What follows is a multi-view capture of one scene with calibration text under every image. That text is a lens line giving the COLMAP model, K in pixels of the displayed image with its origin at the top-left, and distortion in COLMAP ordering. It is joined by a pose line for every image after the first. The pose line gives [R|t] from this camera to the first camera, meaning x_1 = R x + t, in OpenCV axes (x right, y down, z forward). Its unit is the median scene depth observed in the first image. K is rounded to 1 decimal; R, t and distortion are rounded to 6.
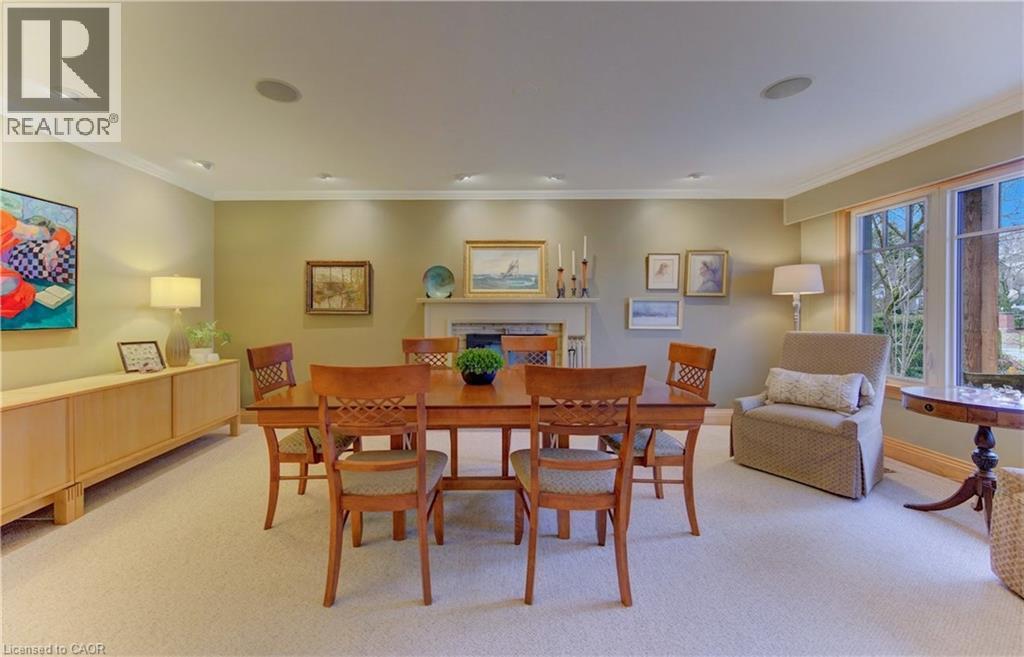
lens RADIAL K [[389.8, 0, 497.3], [0, 389.8, 314.0], [0, 0, 1]] dist [0.000545, -0.000016]
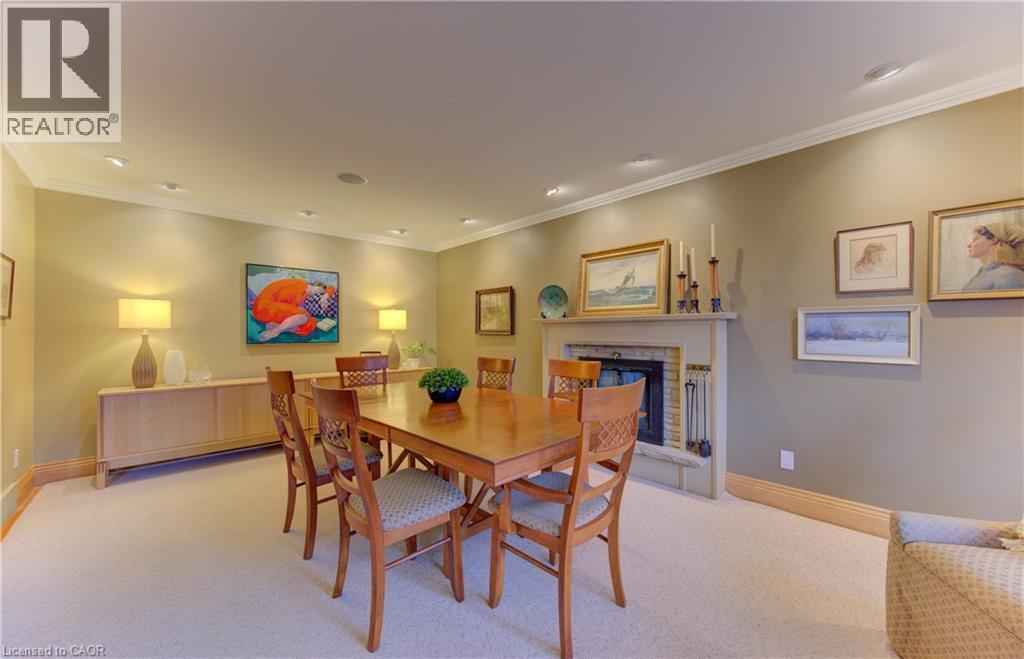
lens RADIAL K [[389.8, 0, 512.0], [0, 389.8, 329.5], [0, 0, 1]] dist [-0.001092, -0.000077]
pose [[0.692416, -0.006770, -0.721467, 0.484592], [-0.000207, 0.999954, -0.009582, -0.003110], [0.721499, 0.006784, 0.692382, 0.249804]]
